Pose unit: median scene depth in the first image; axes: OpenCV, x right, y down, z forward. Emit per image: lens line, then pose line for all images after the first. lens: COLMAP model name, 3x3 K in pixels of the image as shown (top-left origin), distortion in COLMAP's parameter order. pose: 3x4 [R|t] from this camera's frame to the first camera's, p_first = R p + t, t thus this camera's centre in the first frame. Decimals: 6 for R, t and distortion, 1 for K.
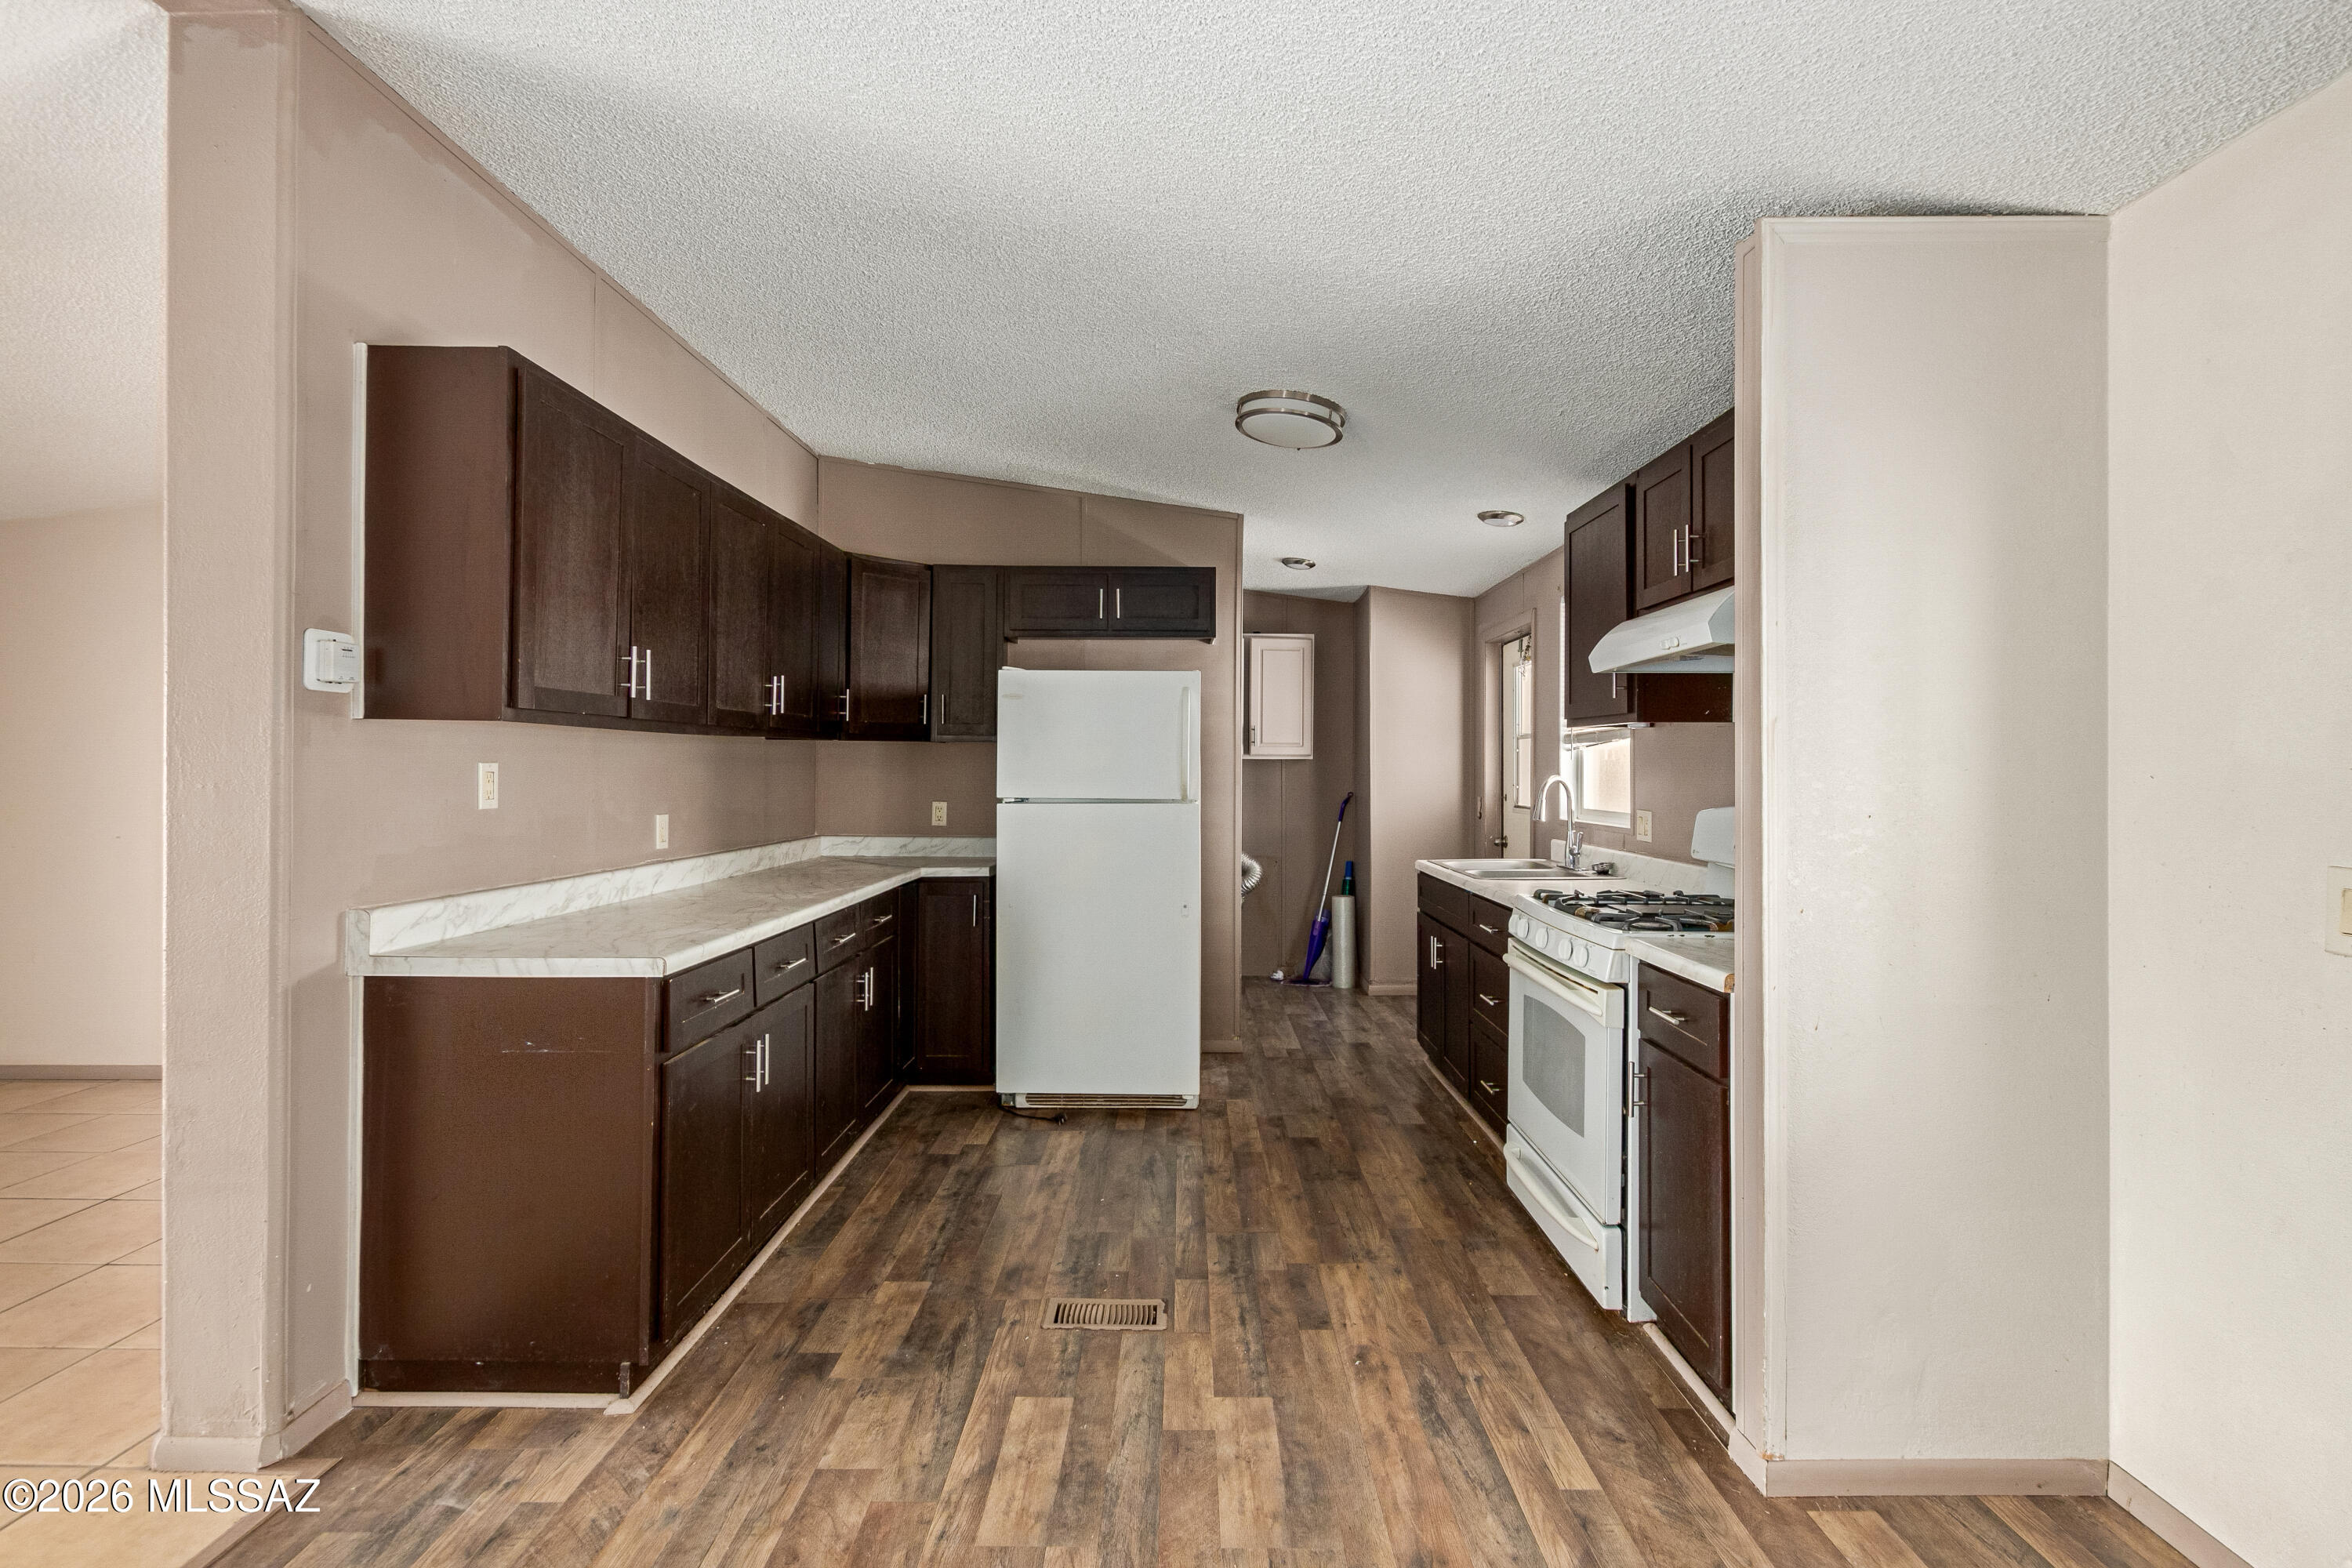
lens RADIAL K [[1075.4, 0, 1181.5], [0, 1075.4, 765.4], [0, 0, 1]] dist [0.002119, -0.002606]
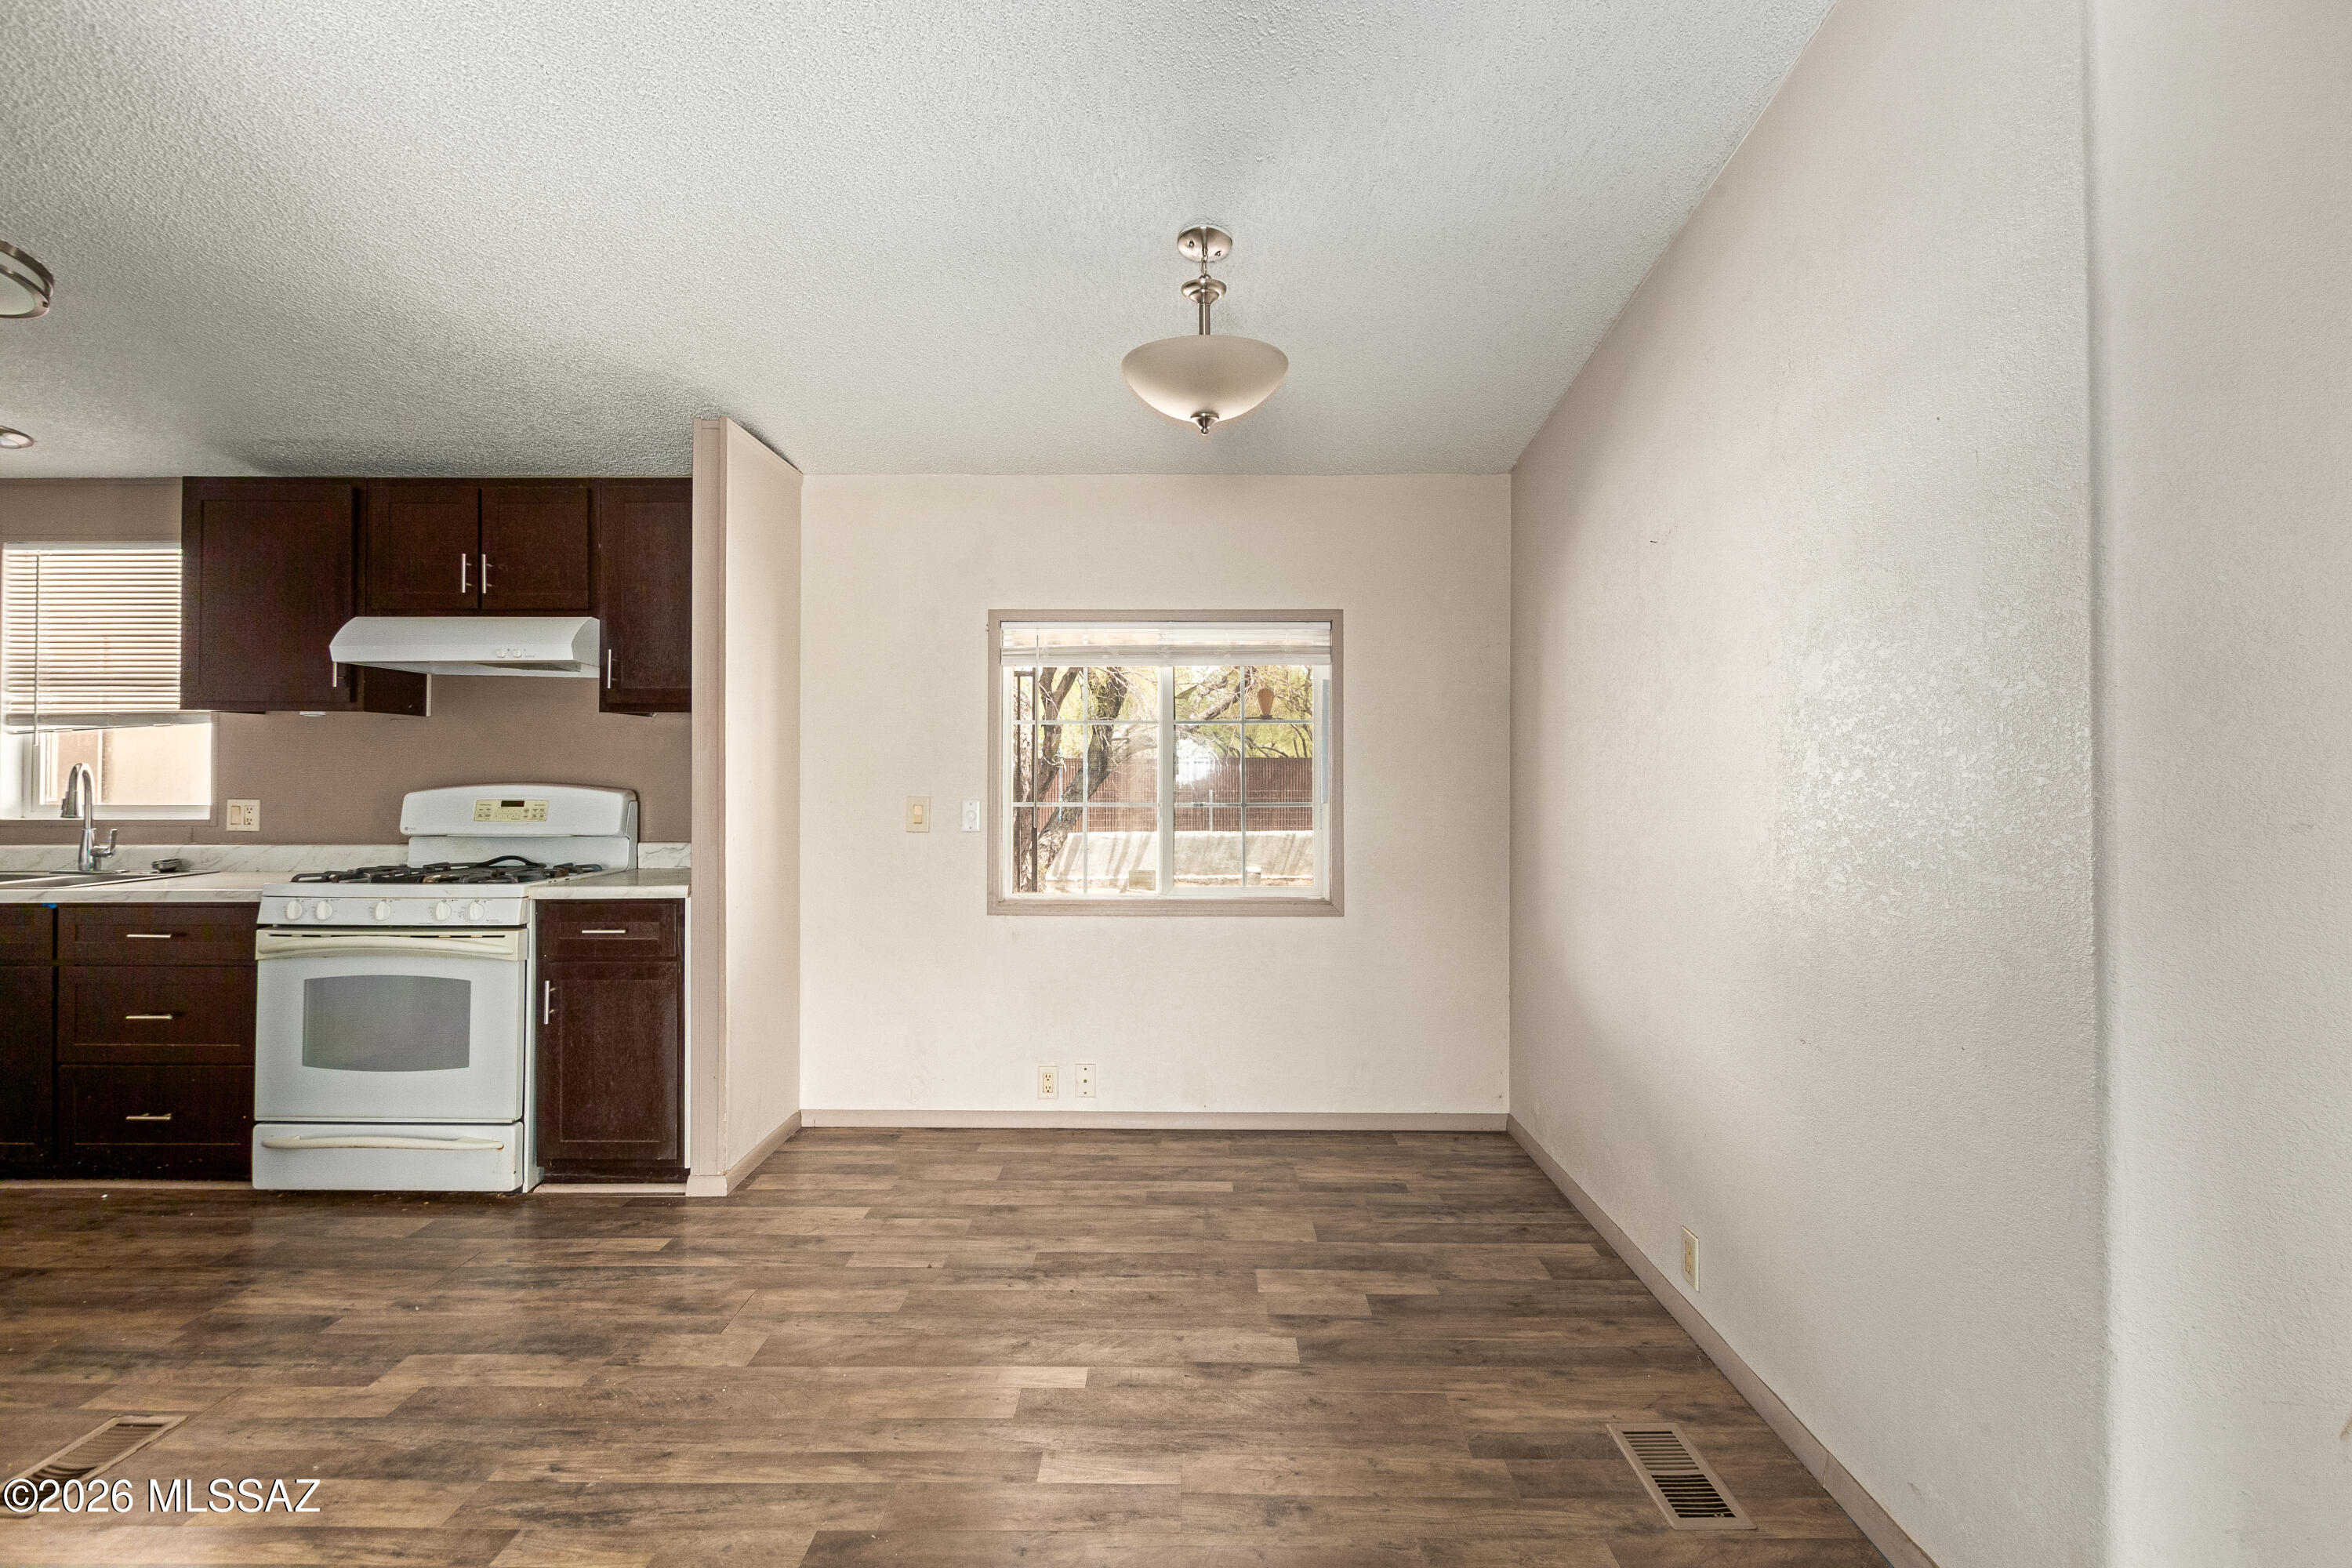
lens RADIAL K [[1075.4, 0, 1178.8], [0, 1075.4, 776.2], [0, 0, 1]] dist [0.002119, -0.002606]
pose [[0.010172, -0.004224, 0.999939, -0.831813], [-0.002285, 0.999988, 0.004248, 0.022777], [-0.999946, -0.002328, 0.010163, 0.223908]]
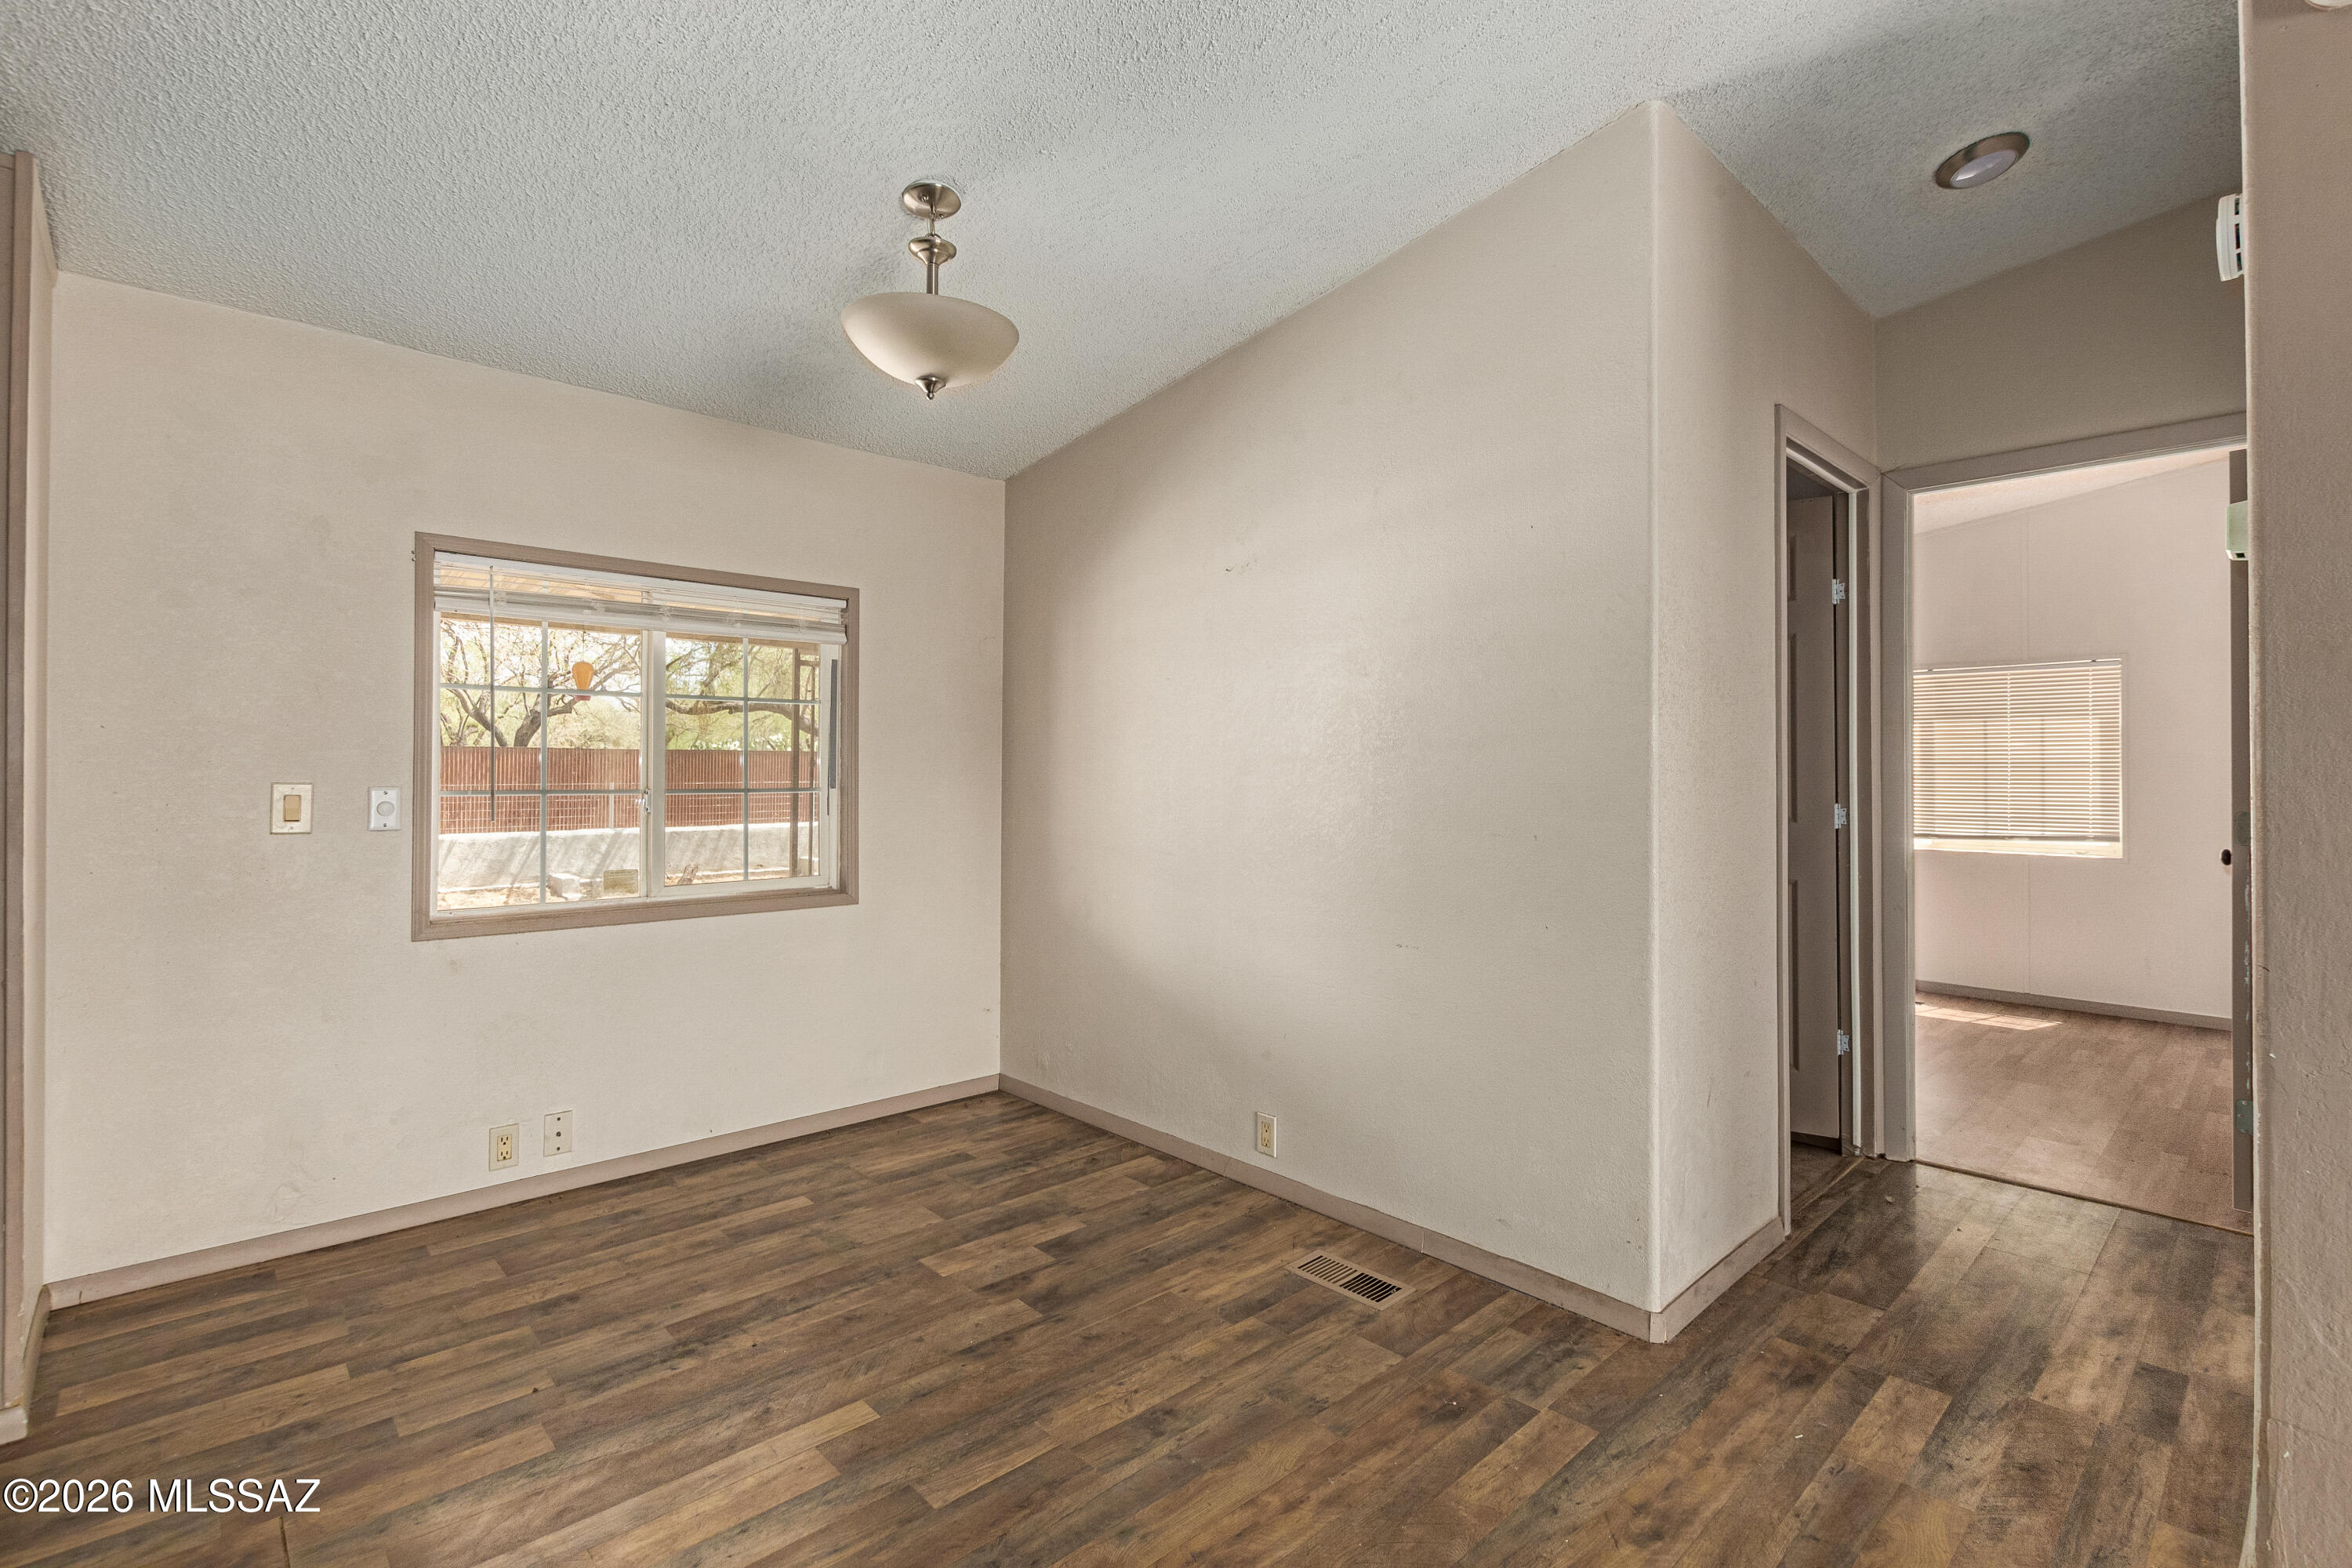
lens RADIAL K [[1075.4, 0, 1183.5], [0, 1075.4, 776.6], [0, 0, 1]] dist [0.002119, -0.002606]
pose [[-0.686270, -0.008524, 0.727297, -0.696596], [-0.006989, 0.999962, 0.005125, 0.040528], [-0.727313, -0.001566, -0.686304, 0.687583]]
